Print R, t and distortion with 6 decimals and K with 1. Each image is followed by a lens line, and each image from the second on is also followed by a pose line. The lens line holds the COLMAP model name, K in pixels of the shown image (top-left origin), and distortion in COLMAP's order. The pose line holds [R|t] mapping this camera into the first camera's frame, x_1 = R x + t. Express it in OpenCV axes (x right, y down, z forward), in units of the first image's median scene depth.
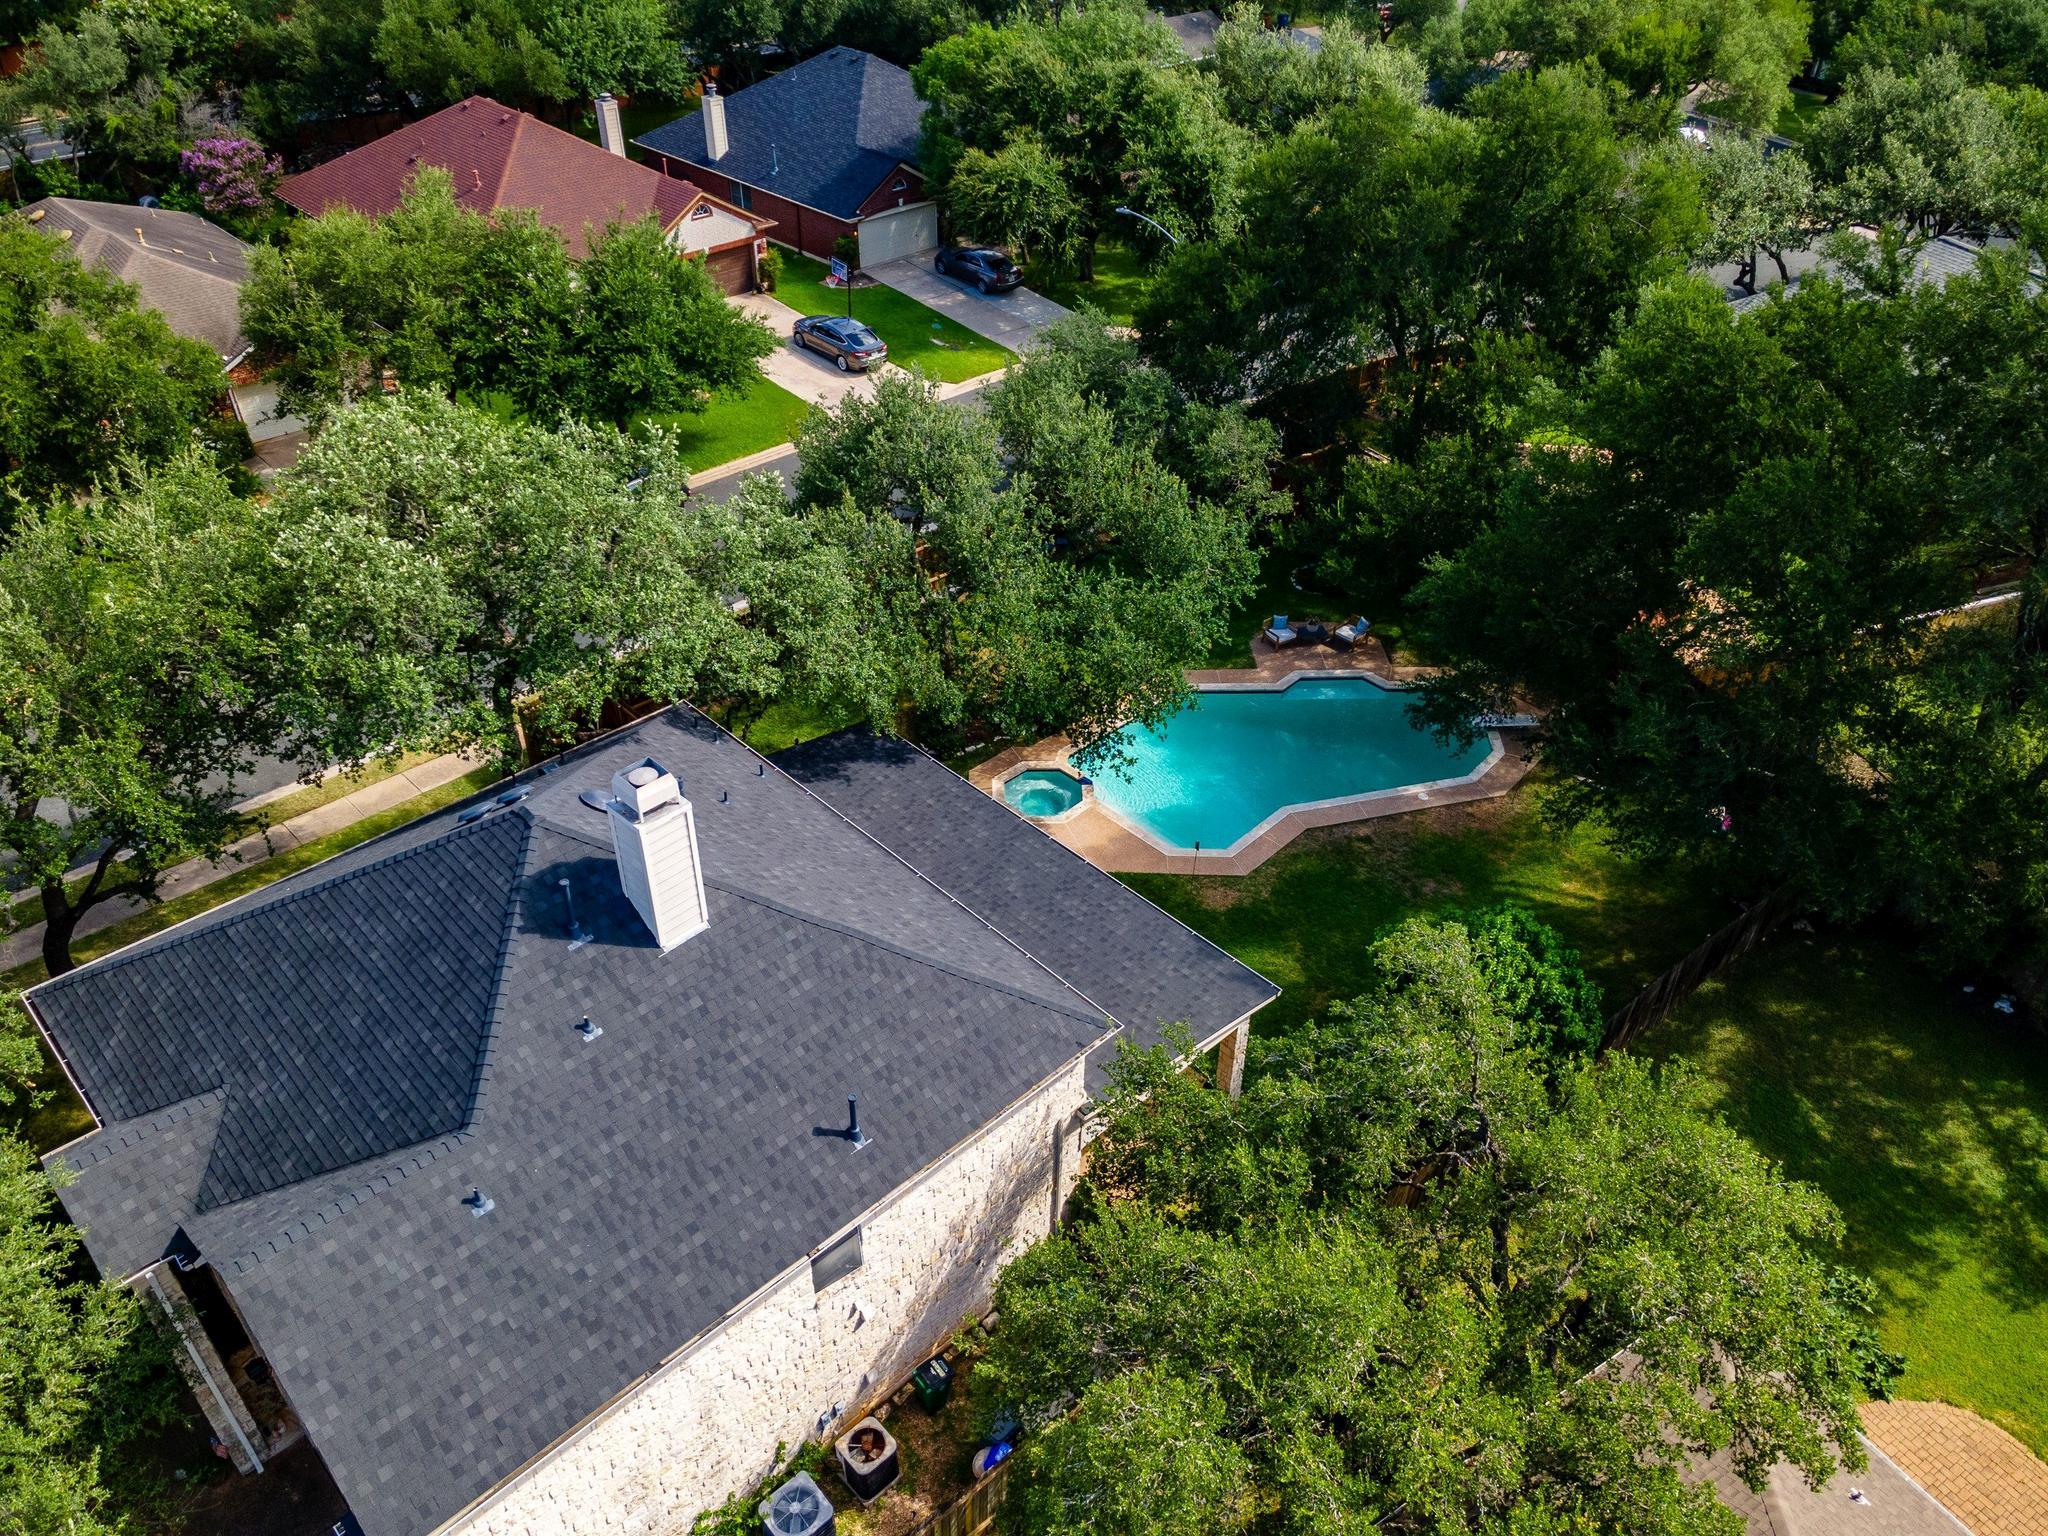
lens RADIAL K [[1418.8, 0, 1024.0], [0, 1418.8, 768.0], [0, 0, 1]] dist [0.003025, -0.000584]
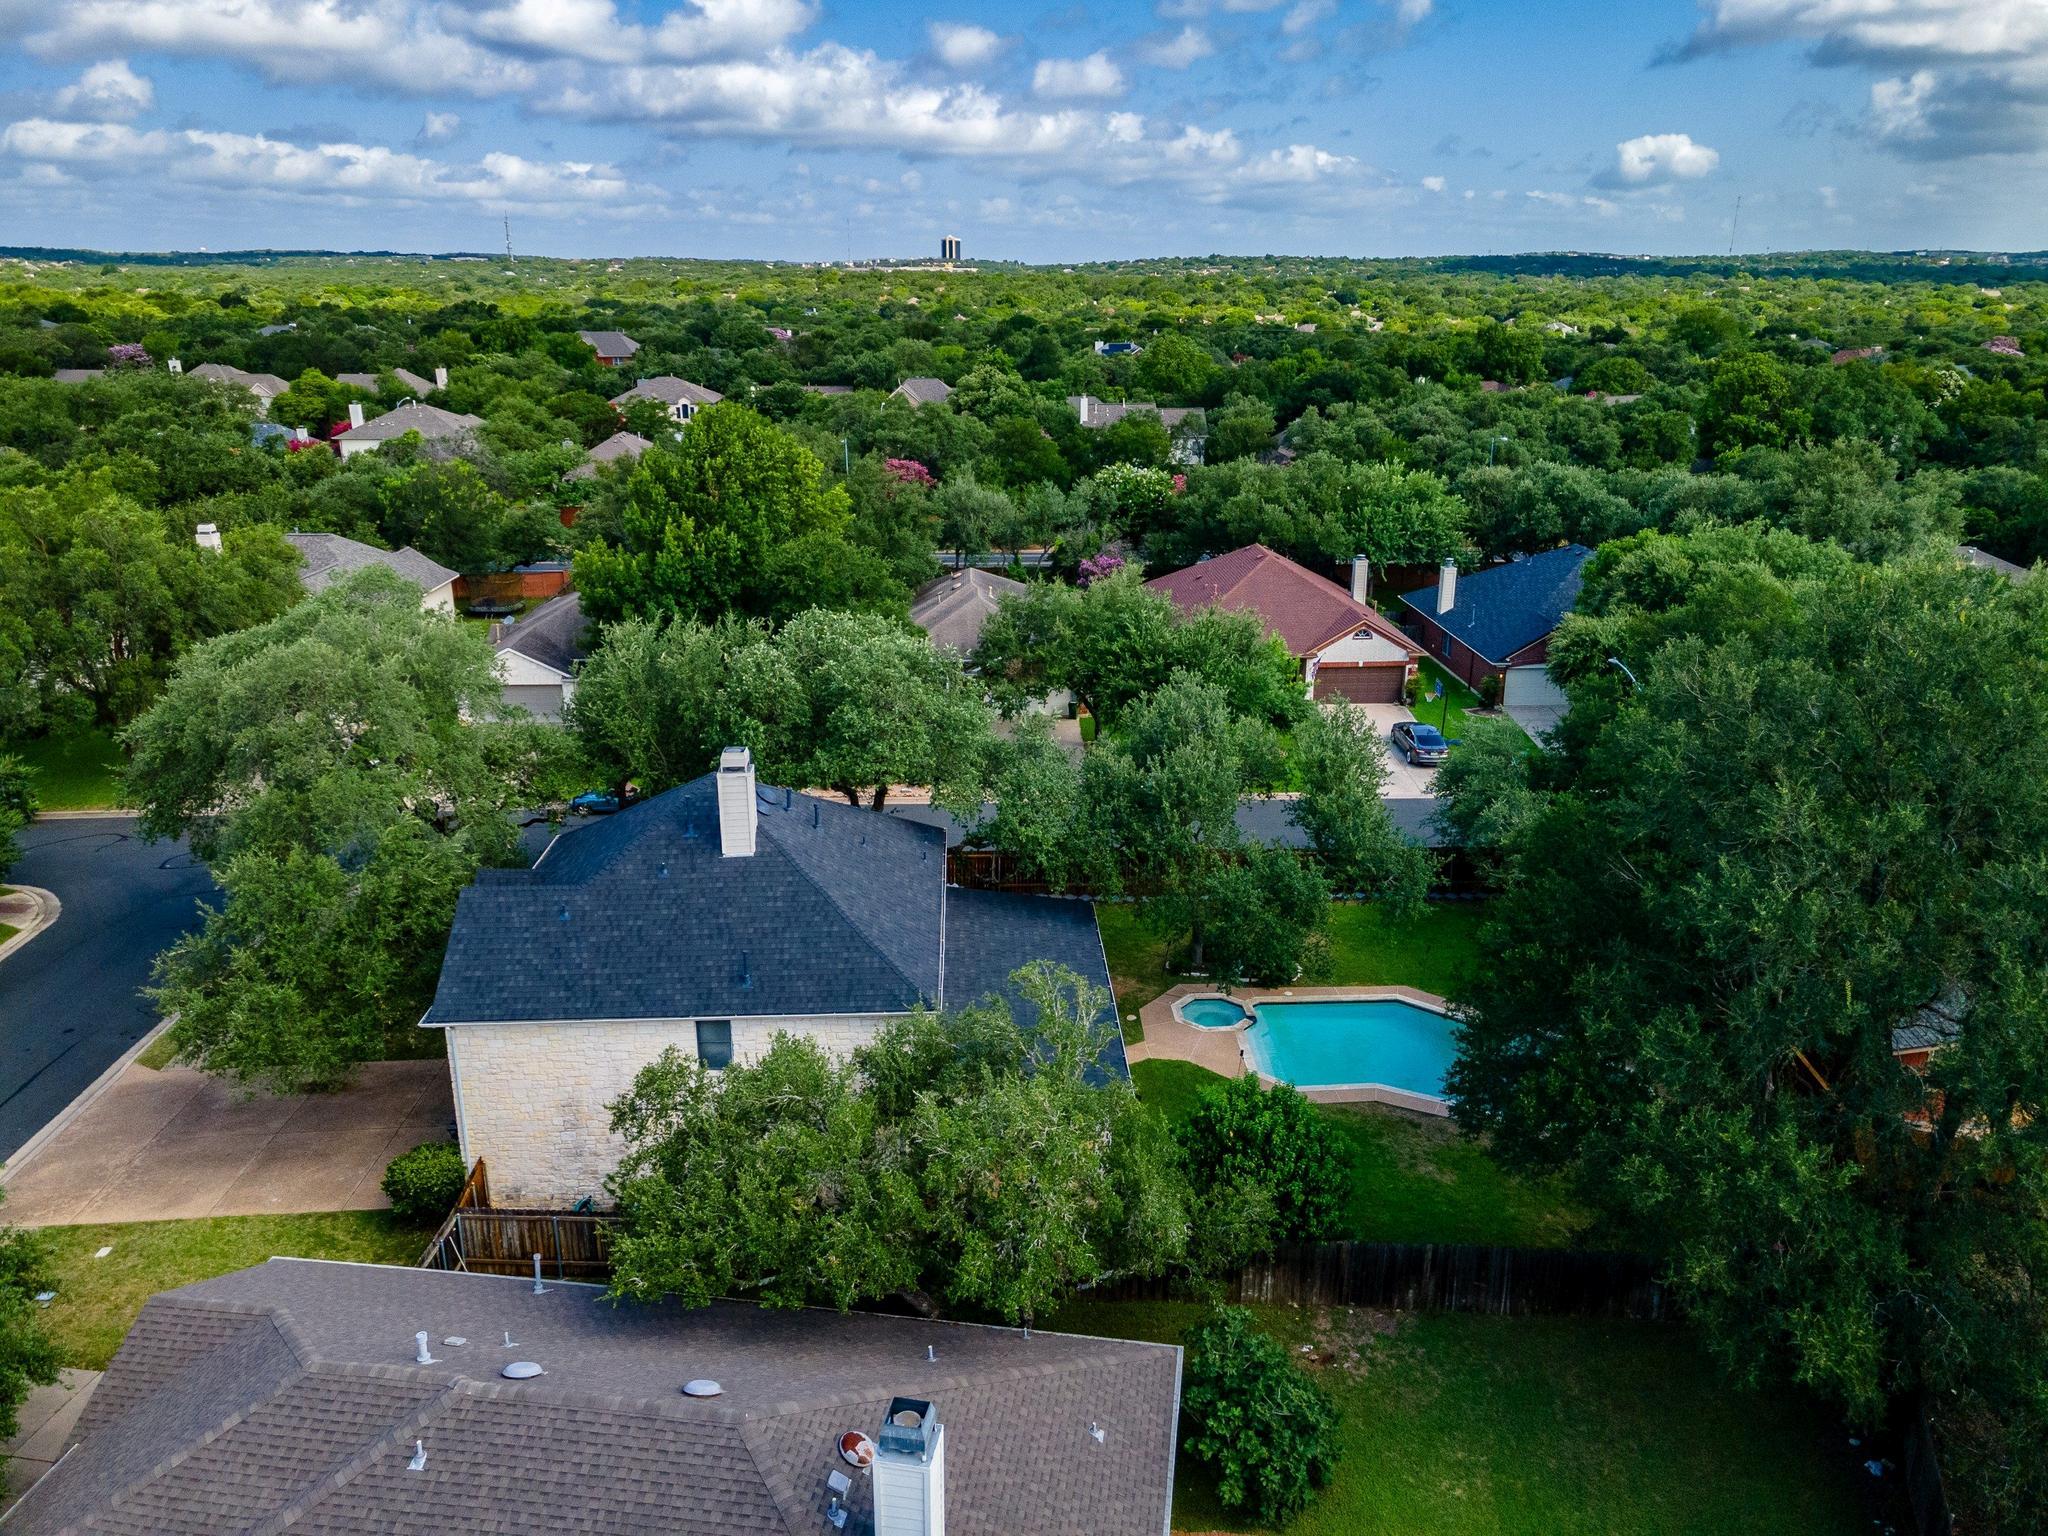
lens RADIAL K [[1418.8, 0, 1024.0], [0, 1418.8, 768.0], [0, 0, 1]] dist [0.003025, -0.000584]
pose [[0.747380, 0.188810, -0.637004, 0.361448], [-0.389828, 0.901008, -0.190313, 0.069825], [0.538012, 0.390558, 0.746999, -0.055333]]
